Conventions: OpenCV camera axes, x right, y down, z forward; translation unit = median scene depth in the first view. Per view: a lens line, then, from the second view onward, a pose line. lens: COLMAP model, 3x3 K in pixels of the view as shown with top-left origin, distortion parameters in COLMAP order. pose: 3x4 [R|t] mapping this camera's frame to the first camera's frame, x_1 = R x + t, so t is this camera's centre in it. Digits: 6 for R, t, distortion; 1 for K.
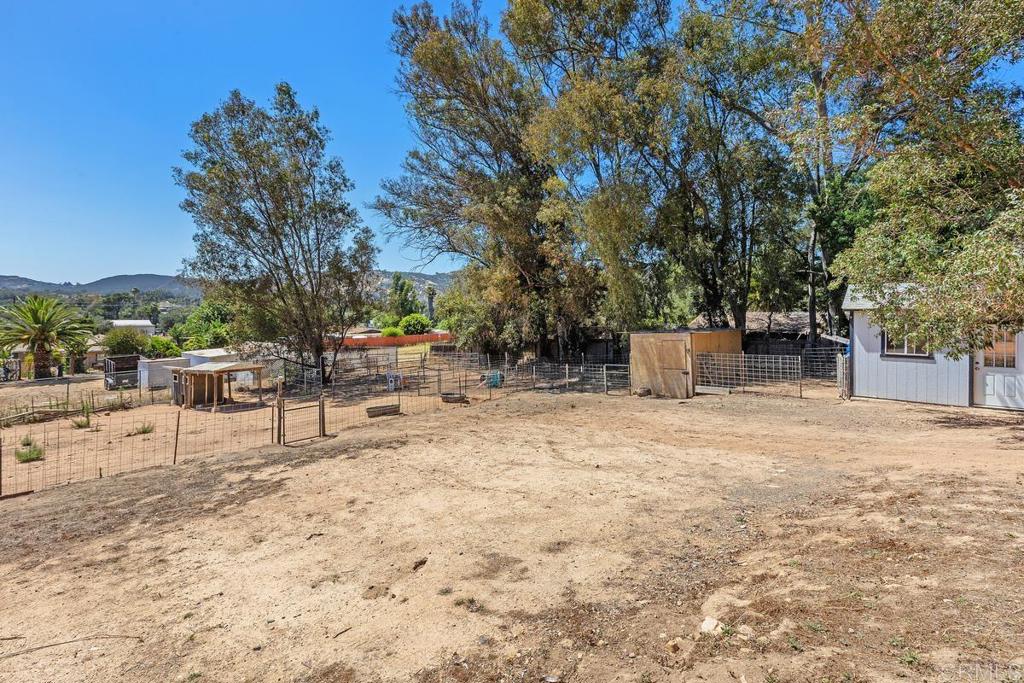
lens RADIAL K [[456.8, 0, 507.5], [0, 456.8, 331.6], [0, 0, 1]] dist [-0.005730, -0.000566]
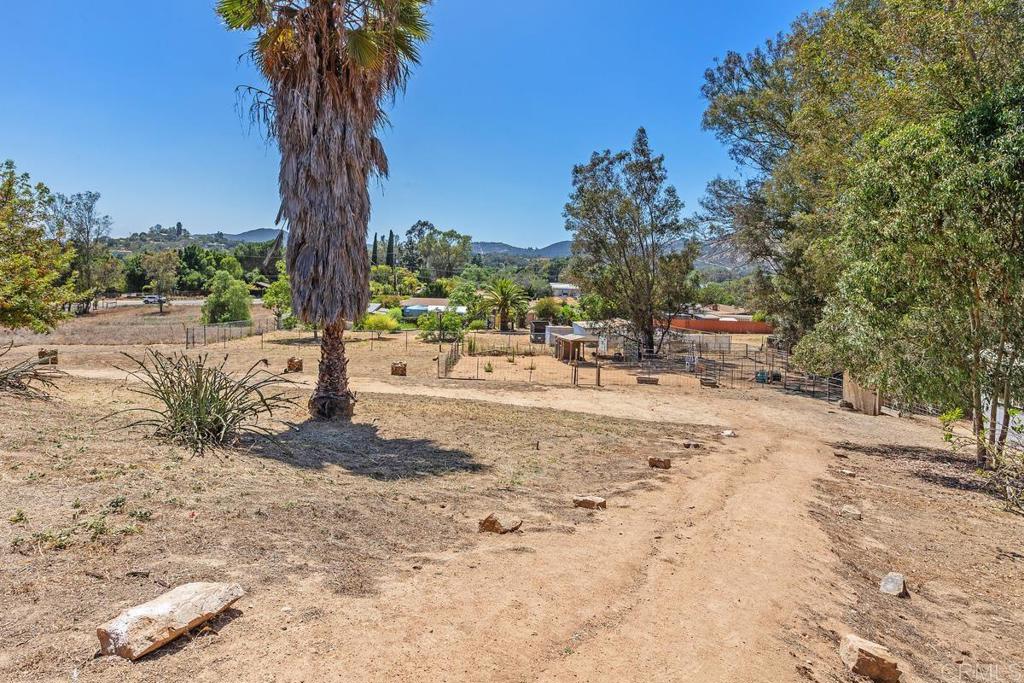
lens RADIAL K [[534.1, 0, 512.8], [0, 534.1, 340.1], [0, 0, 1]] dist [0.000639, 0.000093]
pose [[0.693716, 0.122654, -0.709728, 0.480015], [-0.068548, 0.992164, 0.104463, -0.083888], [0.716979, -0.023818, 0.696688, -0.407115]]
